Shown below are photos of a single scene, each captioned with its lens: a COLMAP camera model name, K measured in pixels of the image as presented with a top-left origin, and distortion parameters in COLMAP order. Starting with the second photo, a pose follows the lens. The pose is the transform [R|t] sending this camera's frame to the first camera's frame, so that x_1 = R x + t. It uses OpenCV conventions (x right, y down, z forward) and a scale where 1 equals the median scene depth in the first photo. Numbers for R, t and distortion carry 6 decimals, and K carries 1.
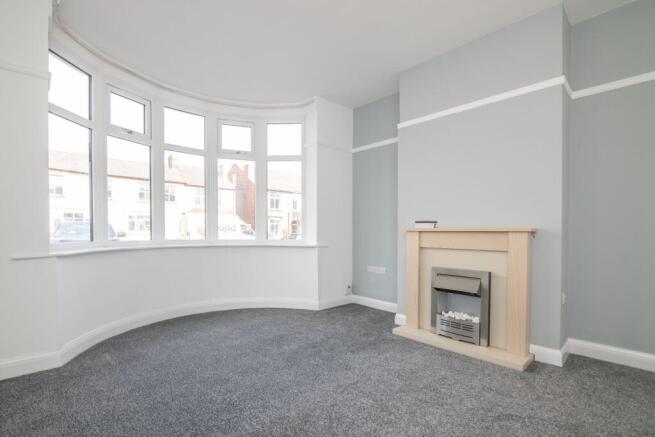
lens RADIAL K [[309.3, 0, 331.5], [0, 309.3, 236.2], [0, 0, 1]] dist [-0.016418, 0.000512]
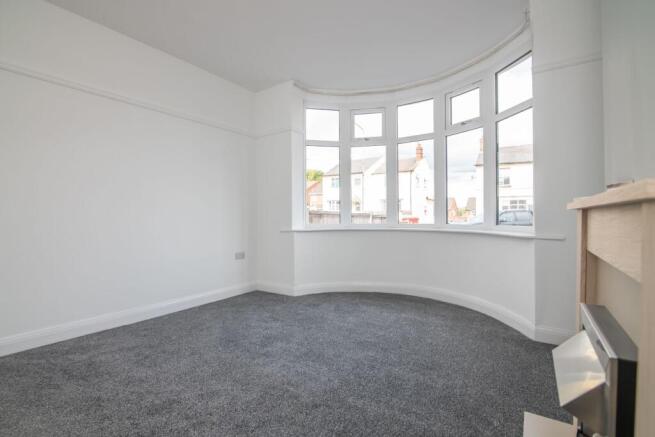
lens RADIAL K [[309.3, 0, 327.3], [0, 309.3, 220.1], [0, 0, 1]] dist [-0.016418, 0.000512]
pose [[0.214469, 0.004205, -0.976722, 0.496444], [-0.008696, 0.999959, 0.002395, -0.000396], [0.976692, 0.007980, 0.214497, 0.485272]]
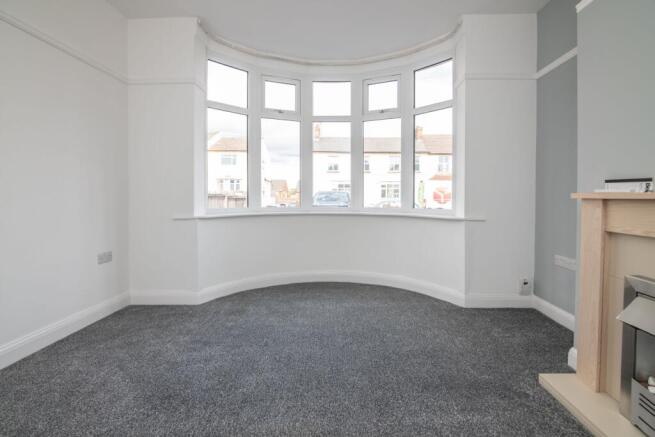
lens RADIAL K [[309.3, 0, 340.8], [0, 309.3, 203.2], [0, 0, 1]] dist [-0.016418, 0.000512]
pose [[0.720543, 0.010494, -0.693331, 0.260765], [-0.010350, 0.999937, 0.004379, -0.005864], [0.693333, 0.004020, 0.720606, 0.286822]]
